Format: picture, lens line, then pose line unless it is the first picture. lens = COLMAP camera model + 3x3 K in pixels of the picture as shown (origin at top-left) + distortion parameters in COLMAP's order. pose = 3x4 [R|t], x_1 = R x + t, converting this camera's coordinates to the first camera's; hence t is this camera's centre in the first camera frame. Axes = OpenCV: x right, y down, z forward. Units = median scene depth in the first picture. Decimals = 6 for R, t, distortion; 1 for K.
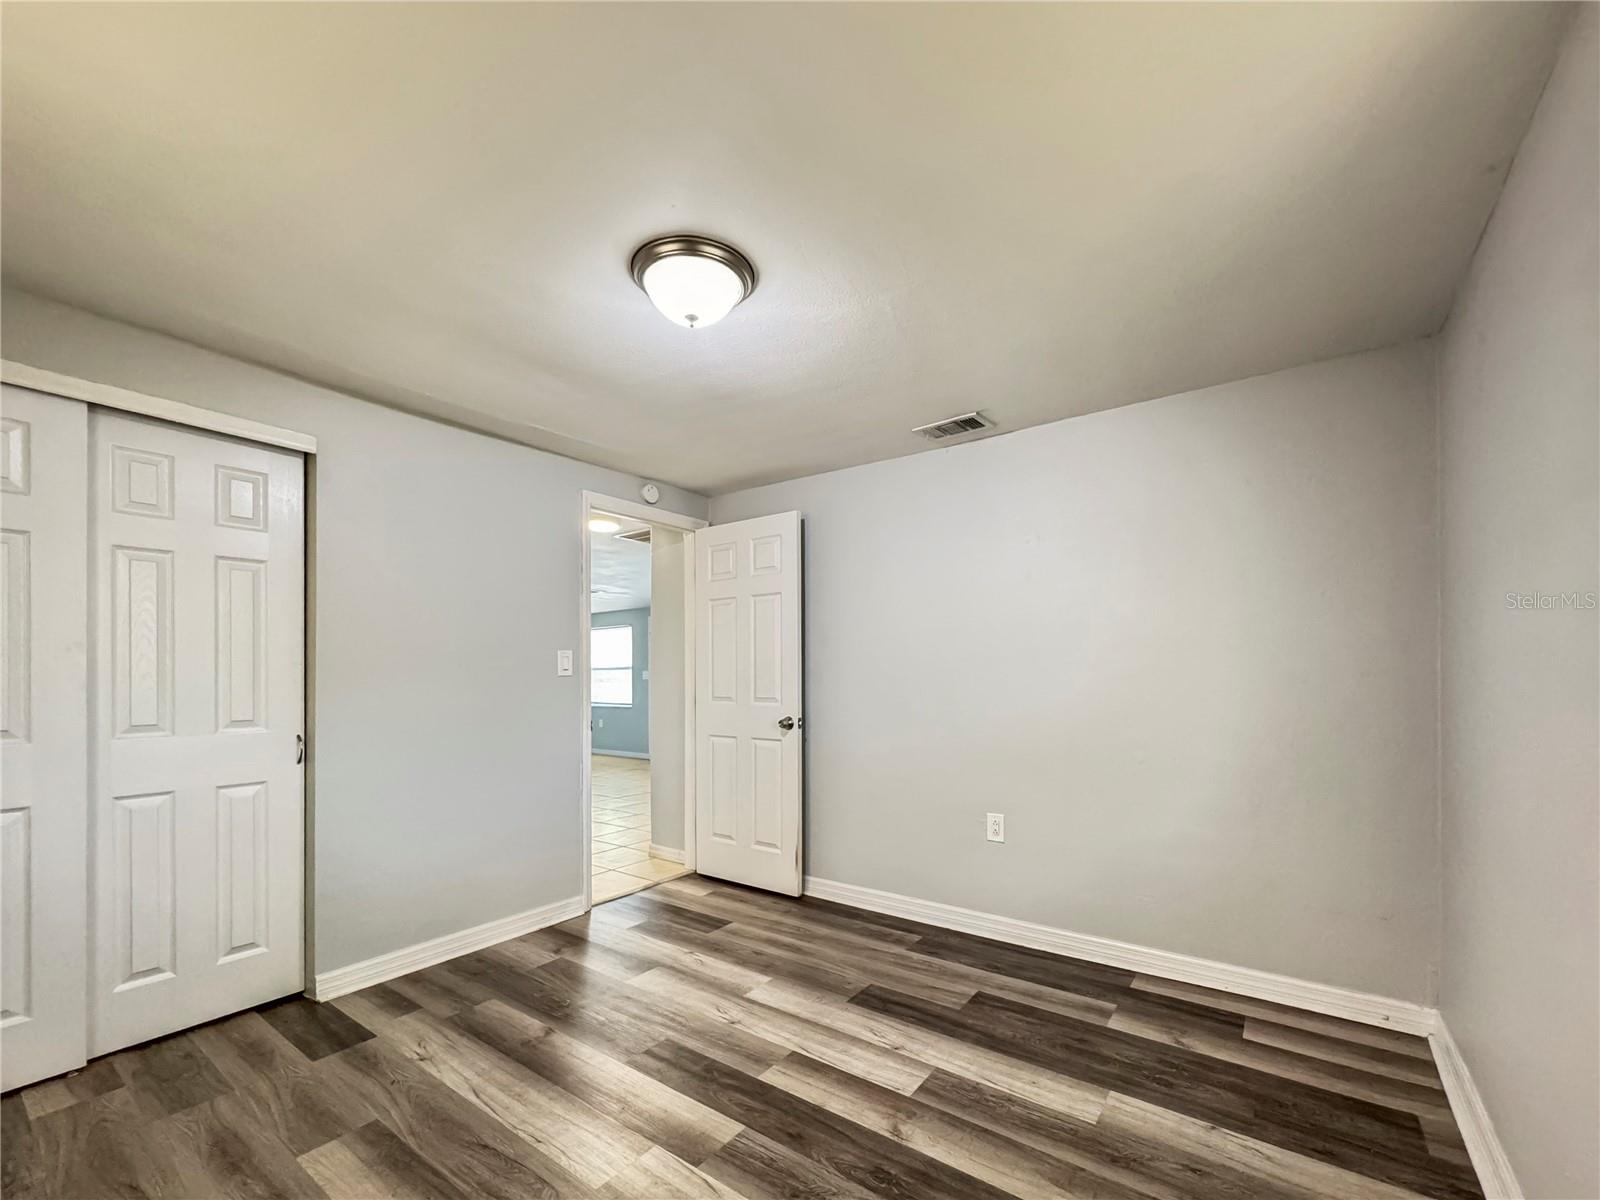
lens RADIAL K [[663.3, 0, 800.0], [0, 663.3, 600.0], [0, 0, 1]] dist [-0.000293, -0.000103]
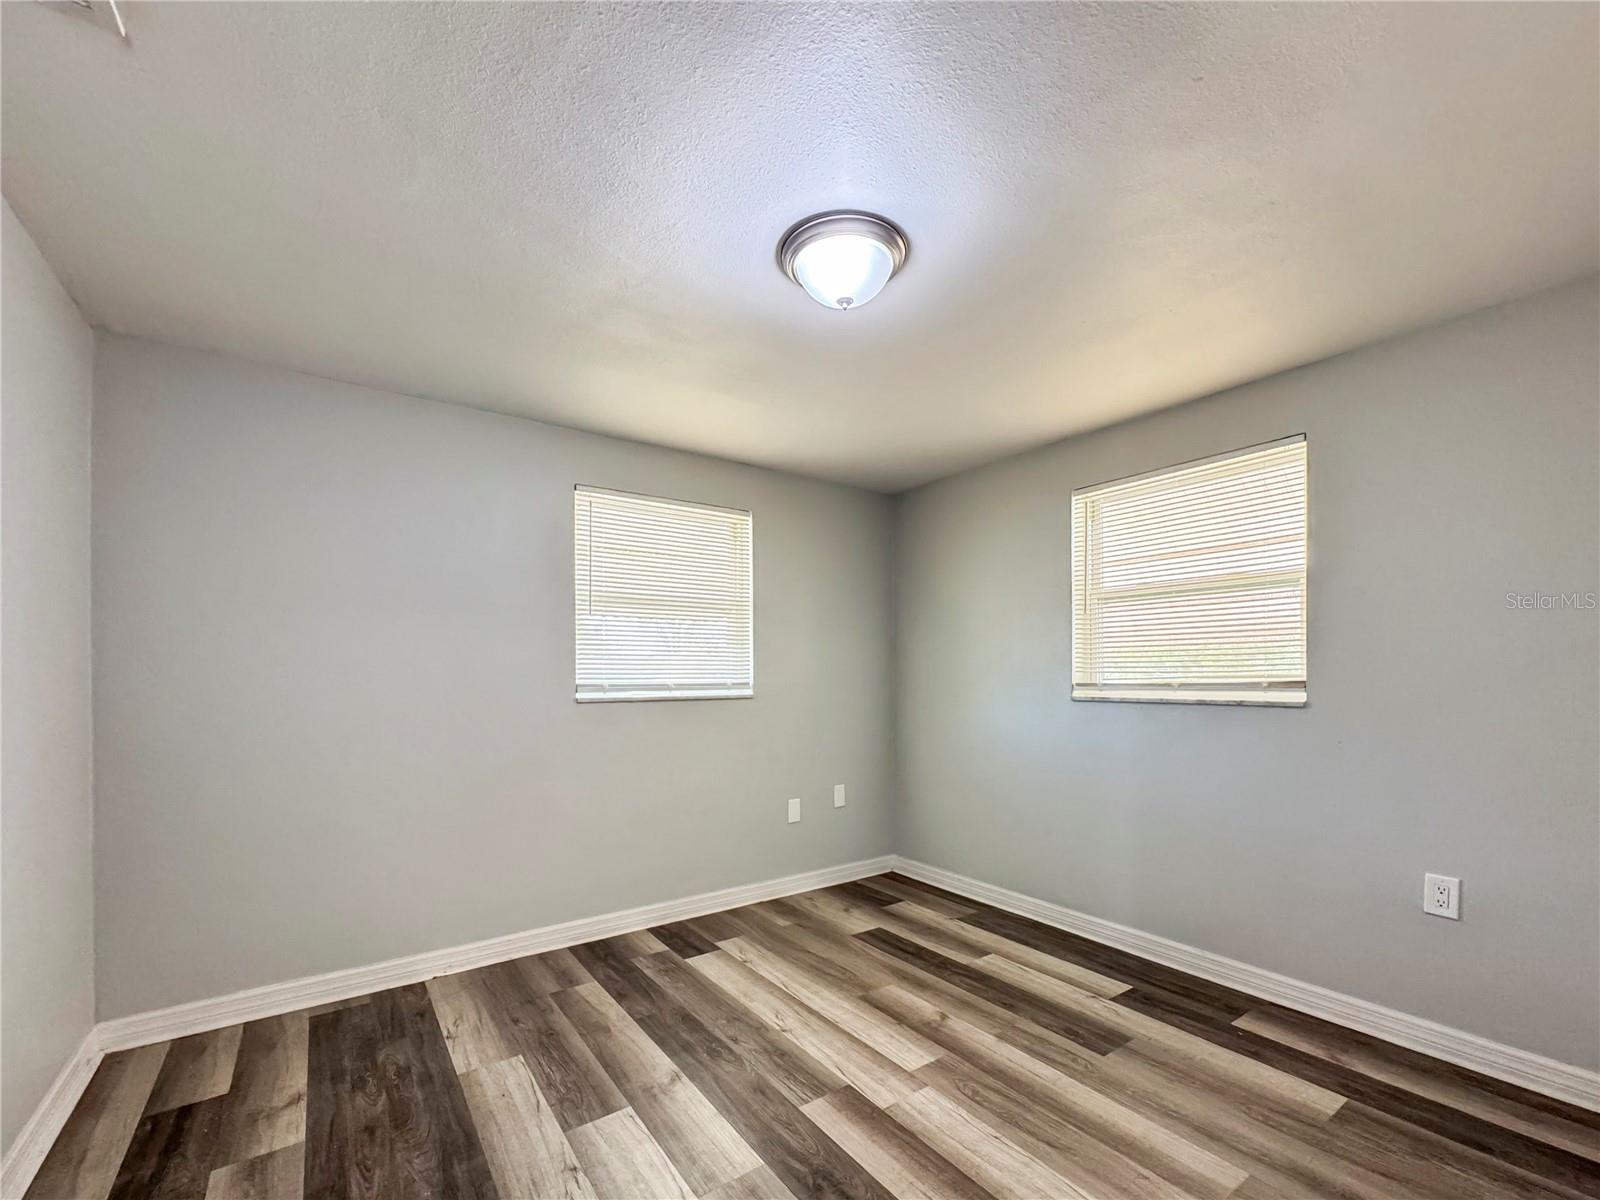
lens RADIAL K [[663.3, 0, 800.0], [0, 663.3, 600.0], [0, 0, 1]] dist [-0.000293, -0.000103]
pose [[-0.948789, 0.044908, 0.312704, -0.415764], [-0.026769, 0.974856, -0.221221, 0.224840], [-0.314776, -0.218263, -0.923730, 1.986439]]
